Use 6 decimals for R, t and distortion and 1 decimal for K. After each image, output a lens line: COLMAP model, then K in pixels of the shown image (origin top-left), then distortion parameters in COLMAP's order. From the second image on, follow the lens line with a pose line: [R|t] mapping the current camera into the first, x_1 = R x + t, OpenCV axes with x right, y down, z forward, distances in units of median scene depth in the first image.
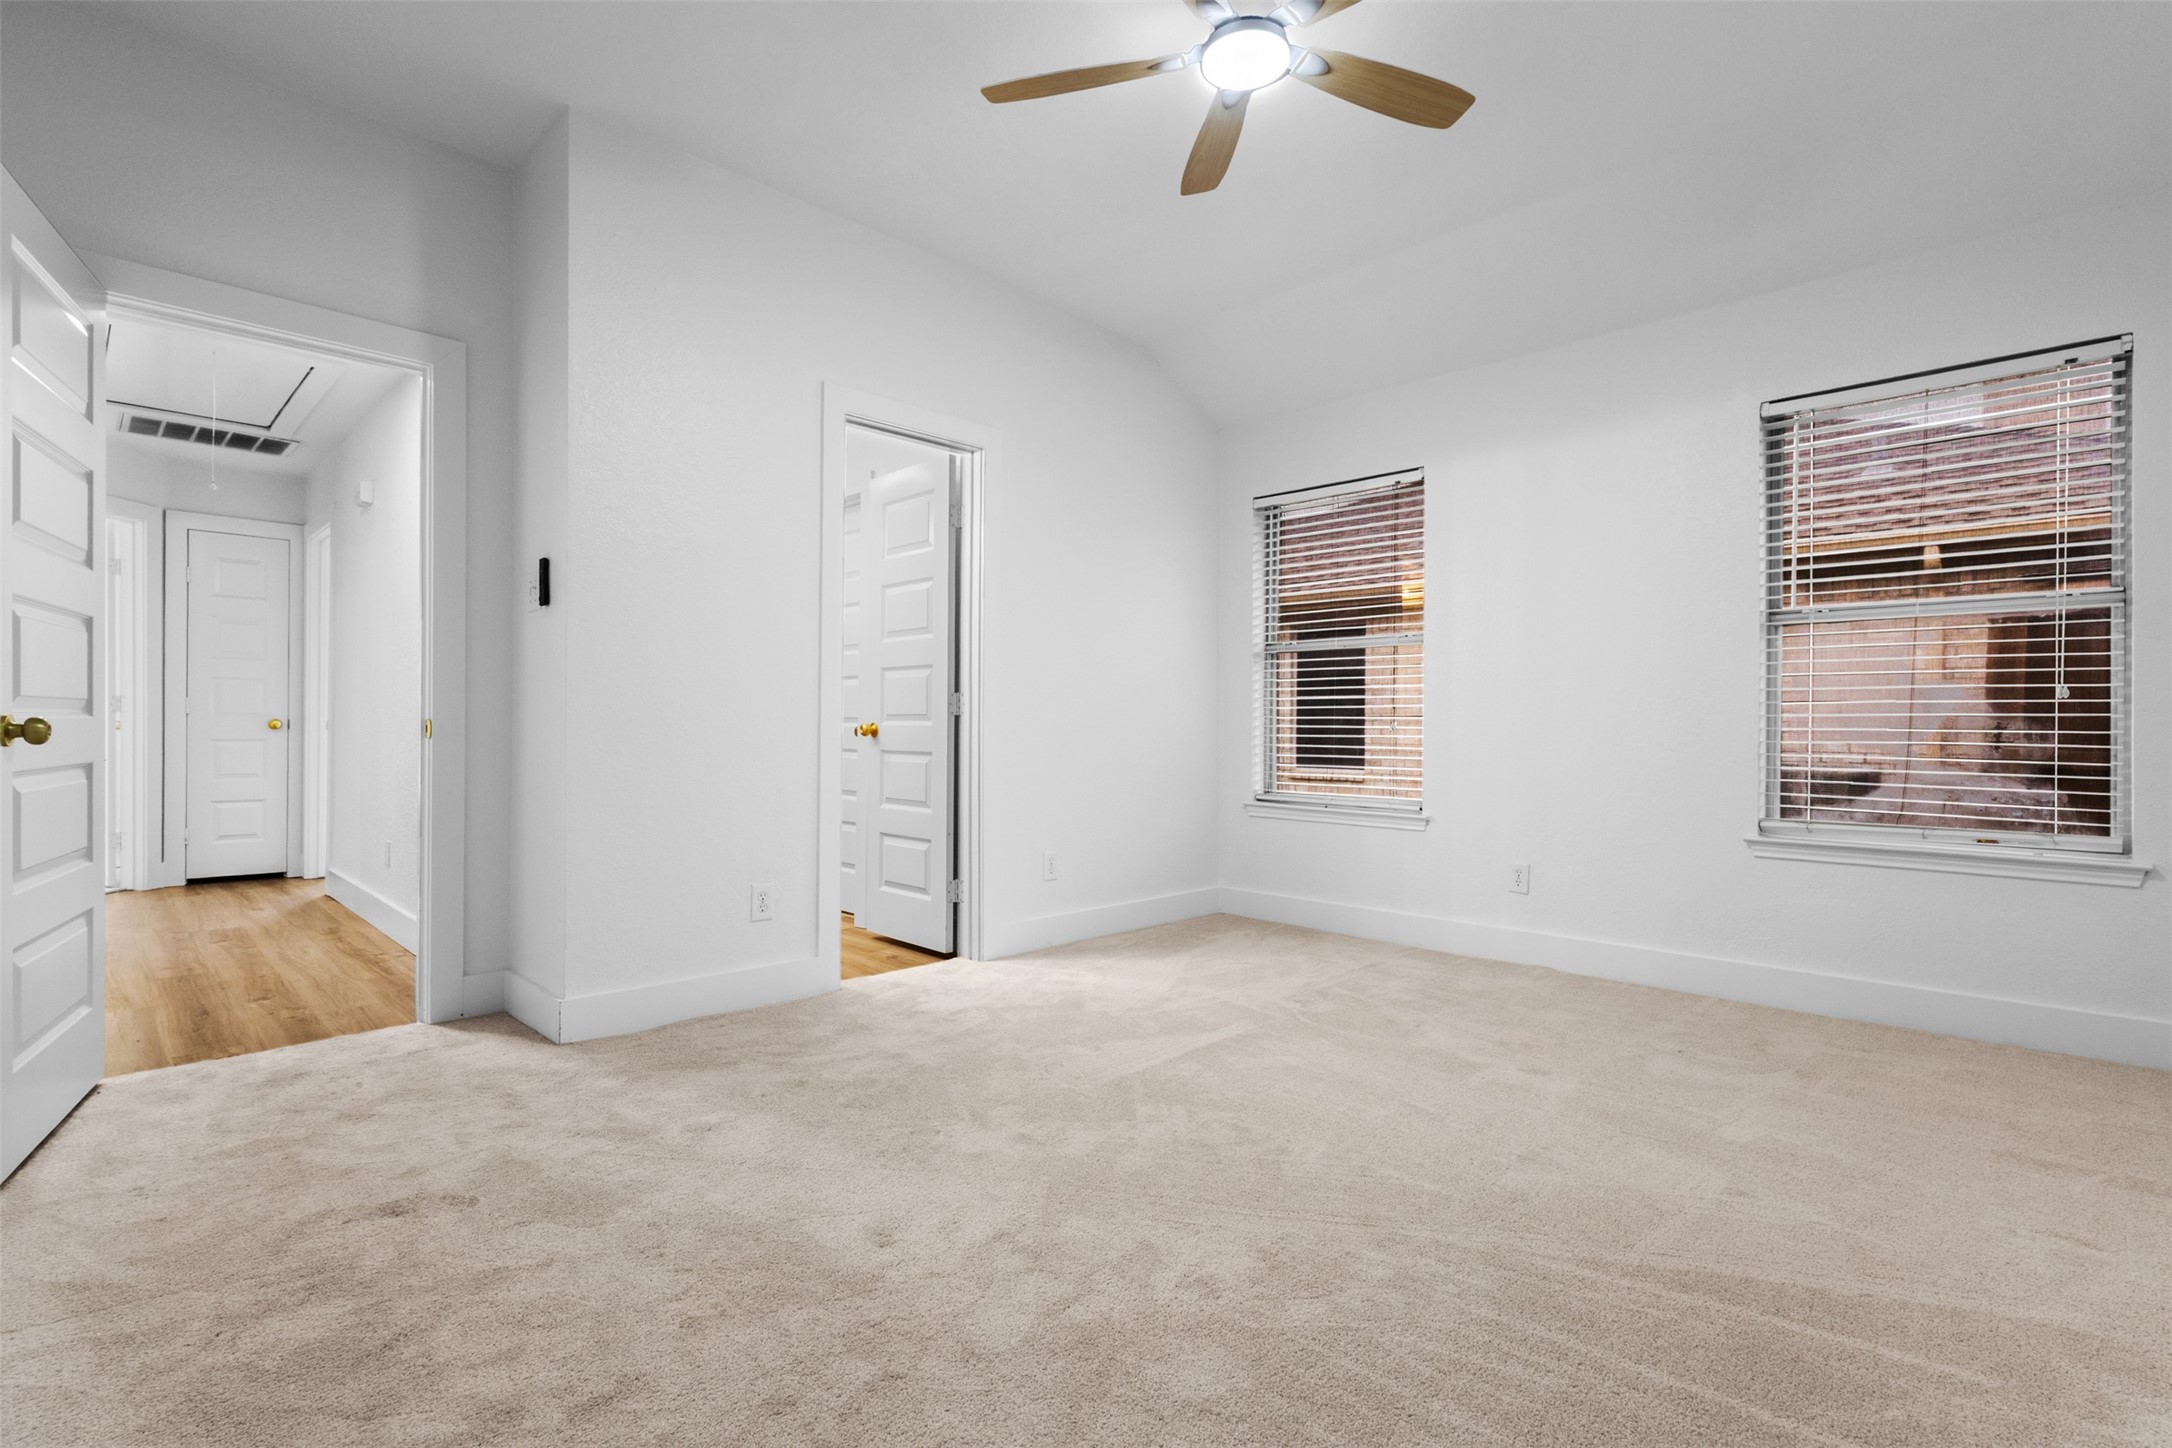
lens RADIAL K [[987.1, 0, 1084.9], [0, 987.1, 726.0], [0, 0, 1]] dist [-0.003616, -0.000149]
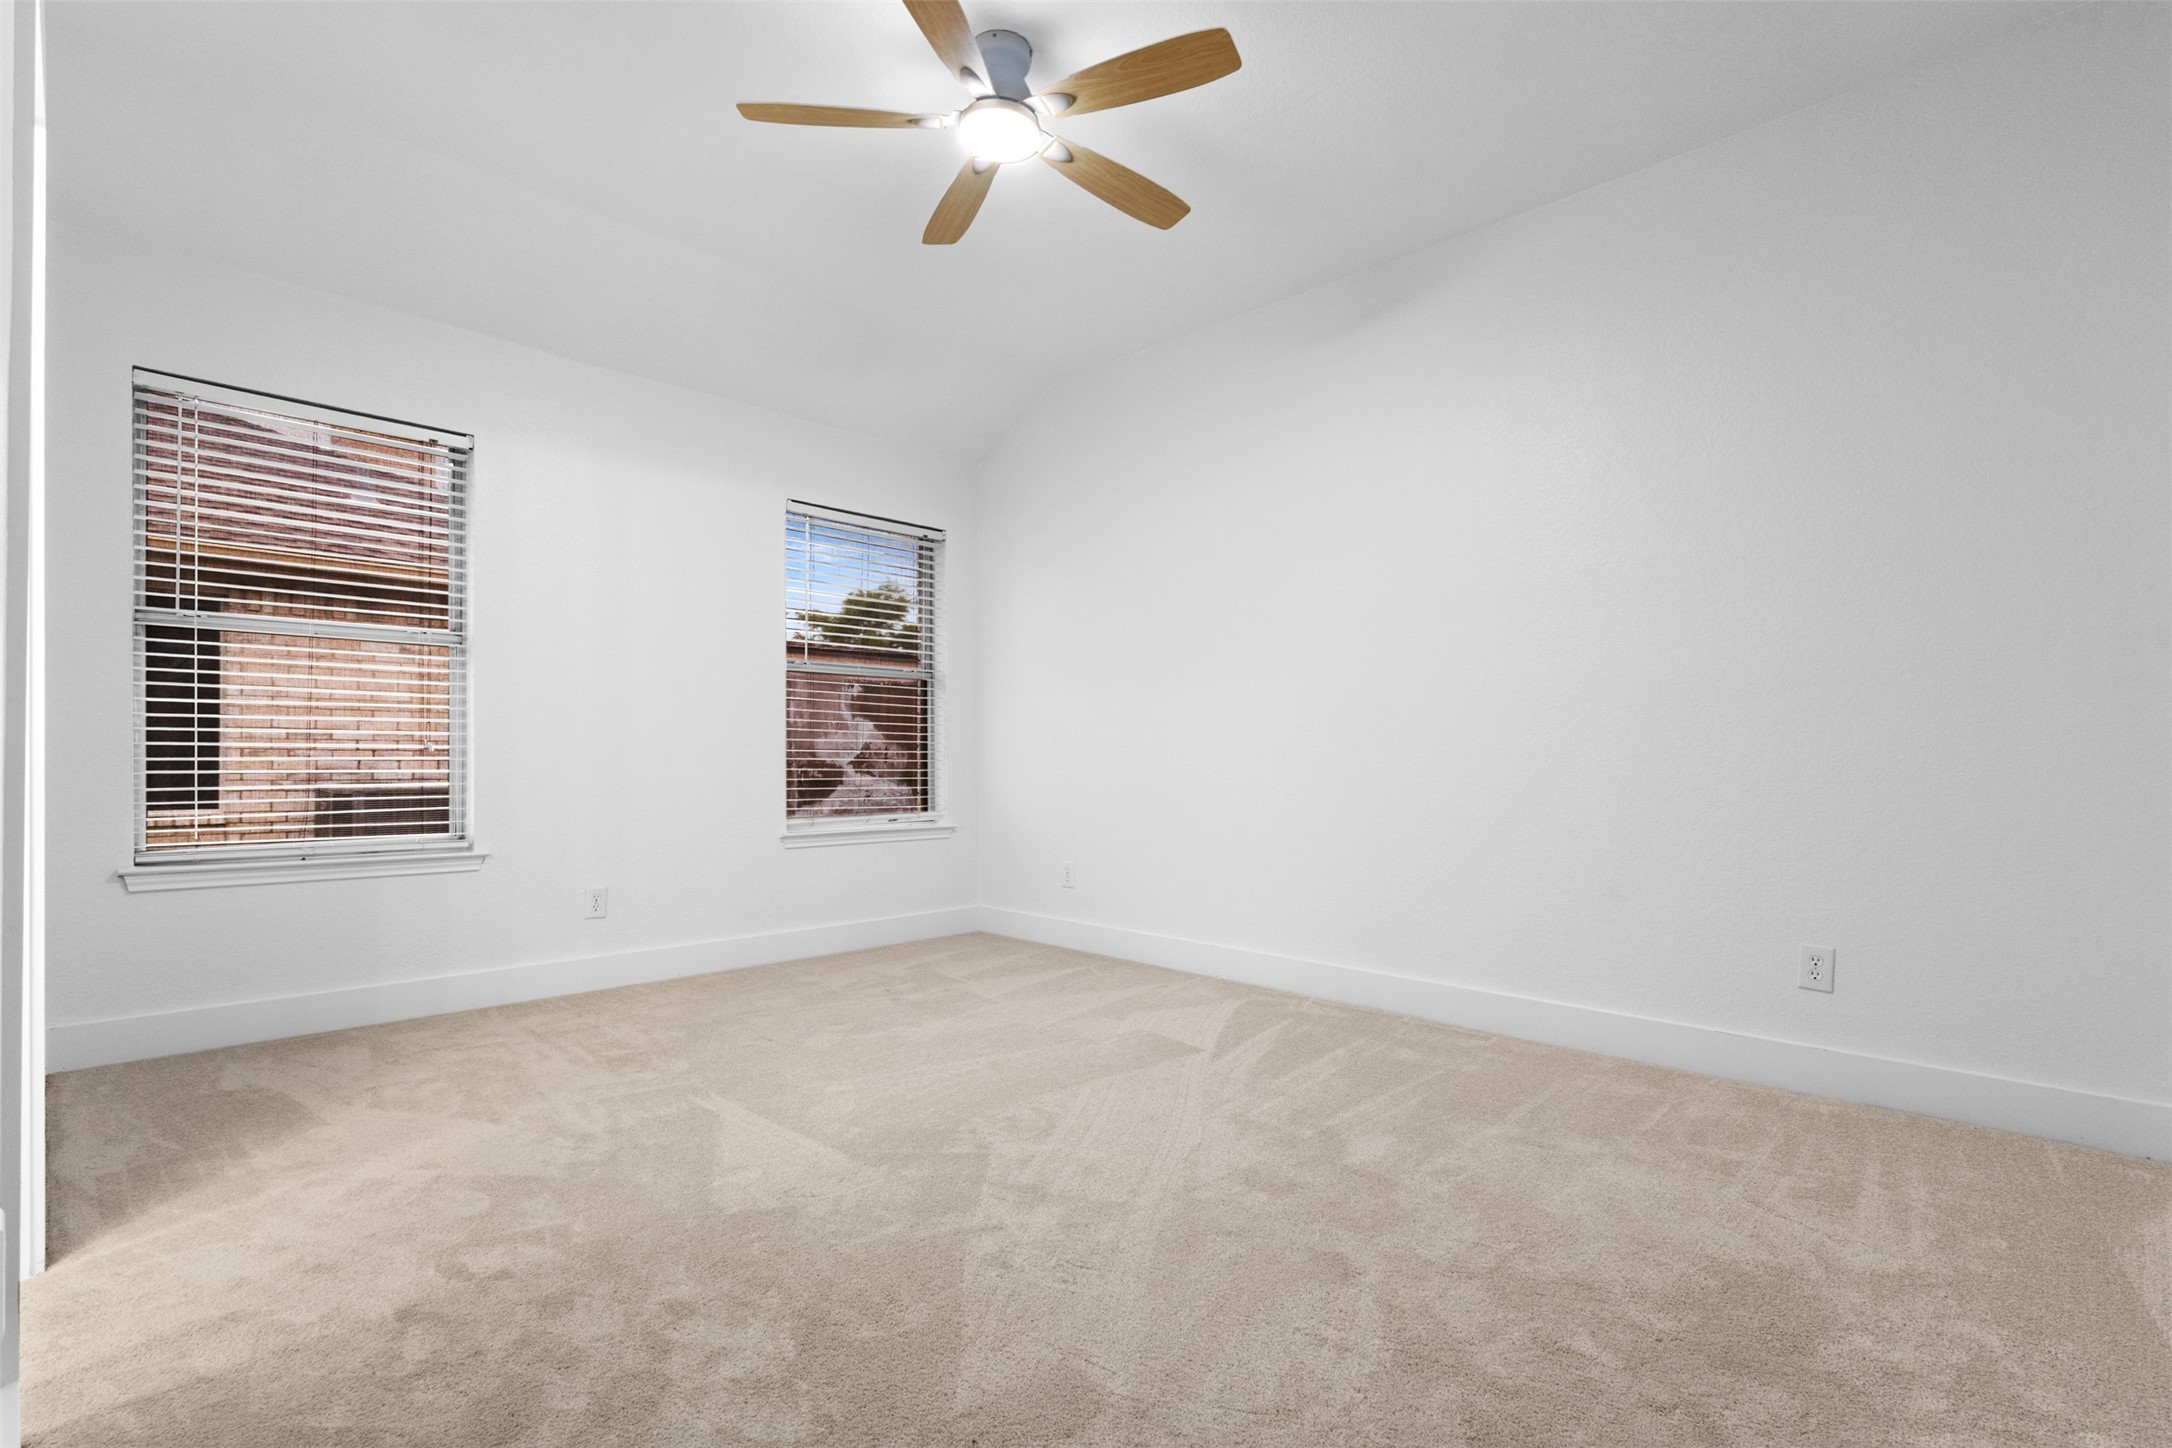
lens RADIAL K [[987.1, 0, 1084.7], [0, 987.1, 741.9], [0, 0, 1]] dist [-0.003616, -0.000149]
pose [[0.008073, 0.006823, 0.999944, -0.651139], [-0.009826, 0.999929, -0.006744, -0.003226], [-0.999919, -0.009771, 0.008140, 0.627562]]
